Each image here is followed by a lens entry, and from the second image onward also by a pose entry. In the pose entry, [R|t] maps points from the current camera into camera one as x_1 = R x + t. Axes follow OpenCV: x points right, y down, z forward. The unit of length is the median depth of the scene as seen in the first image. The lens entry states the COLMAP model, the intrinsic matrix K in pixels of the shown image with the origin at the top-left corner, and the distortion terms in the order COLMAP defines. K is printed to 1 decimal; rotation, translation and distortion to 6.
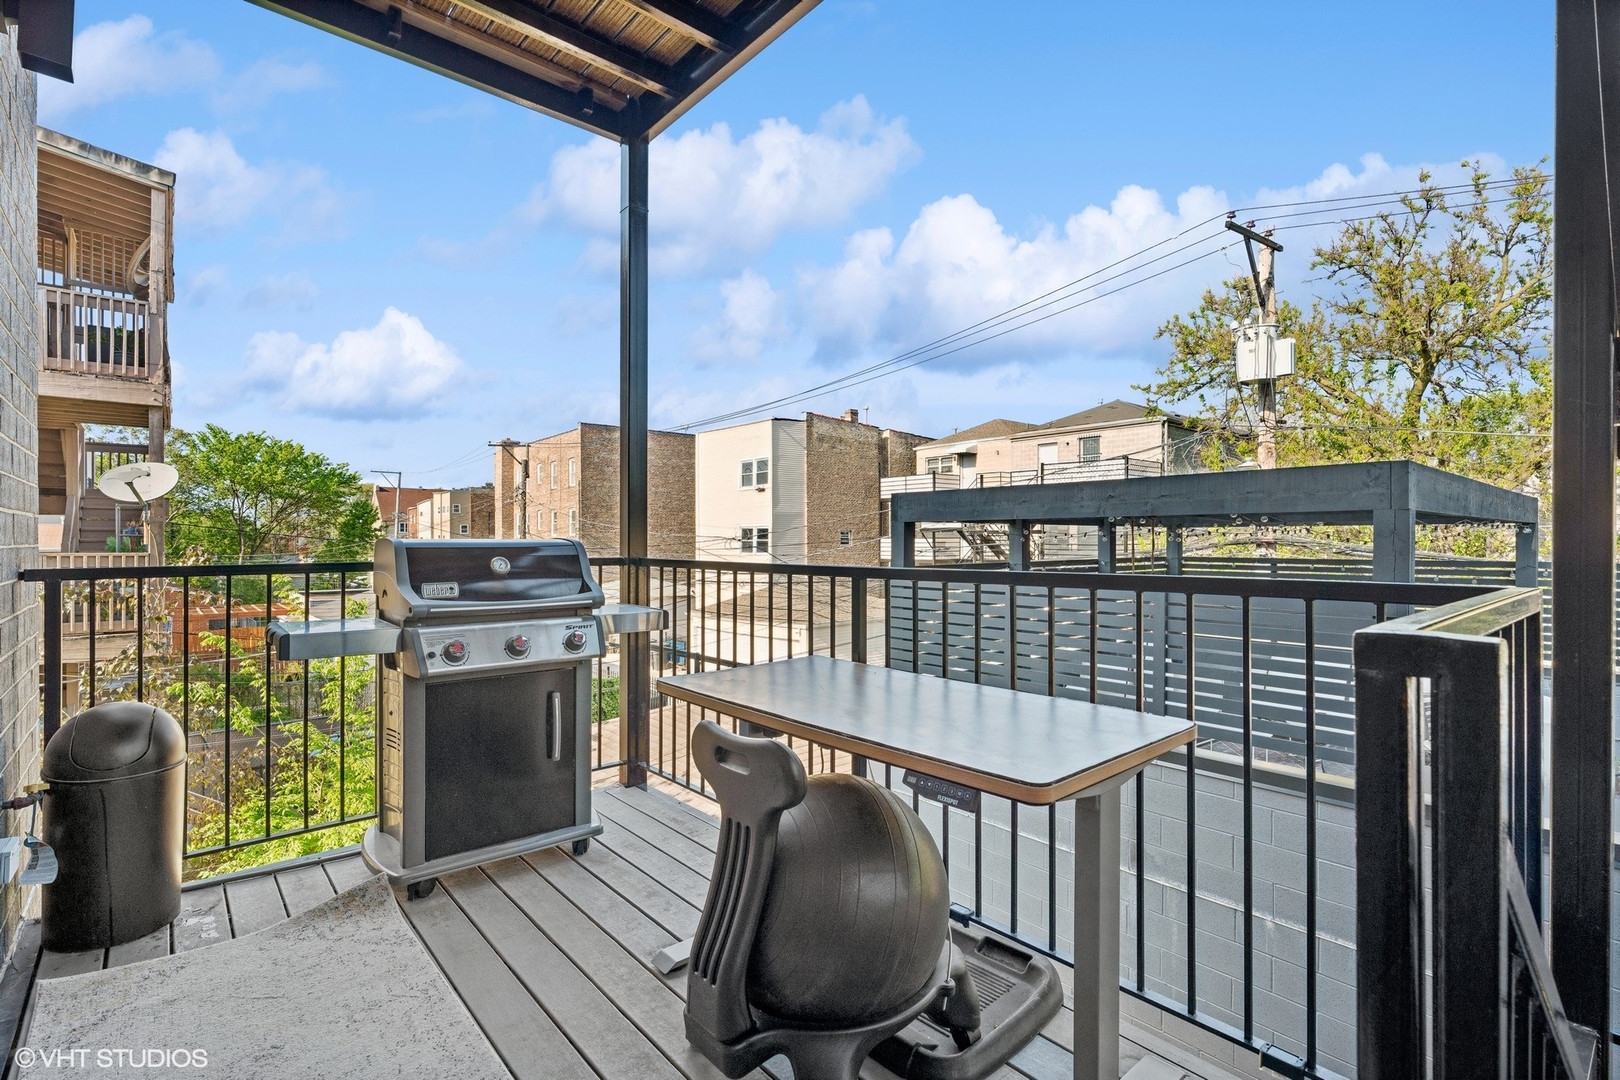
lens RADIAL K [[746.4, 0, 809.8], [0, 746.4, 531.5], [0, 0, 1]] dist [0.000310, 0.000262]
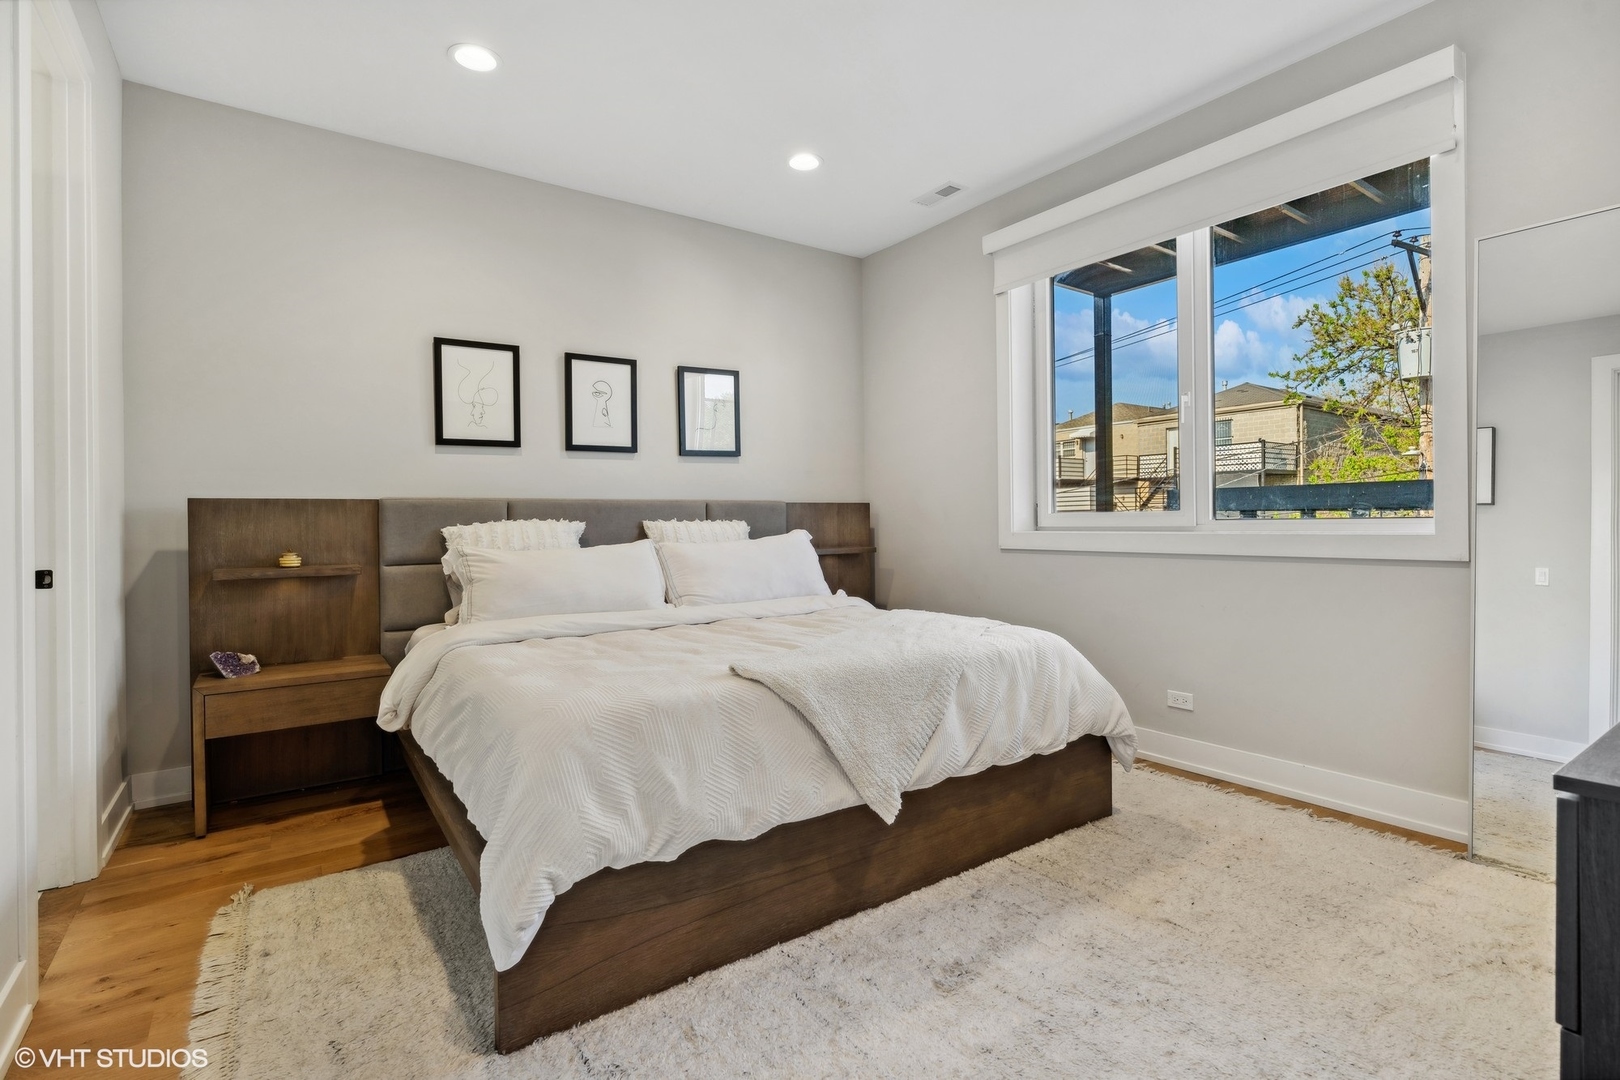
lens RADIAL K [[746.4, 0, 809.8], [0, 746.4, 531.5], [0, 0, 1]] dist [0.000310, 0.000262]
pose [[0.994883, -0.013577, -0.100117, -0.119076], [0.015861, 0.999631, 0.022058, -0.003837], [0.099781, -0.023533, 0.994731, -0.128078]]
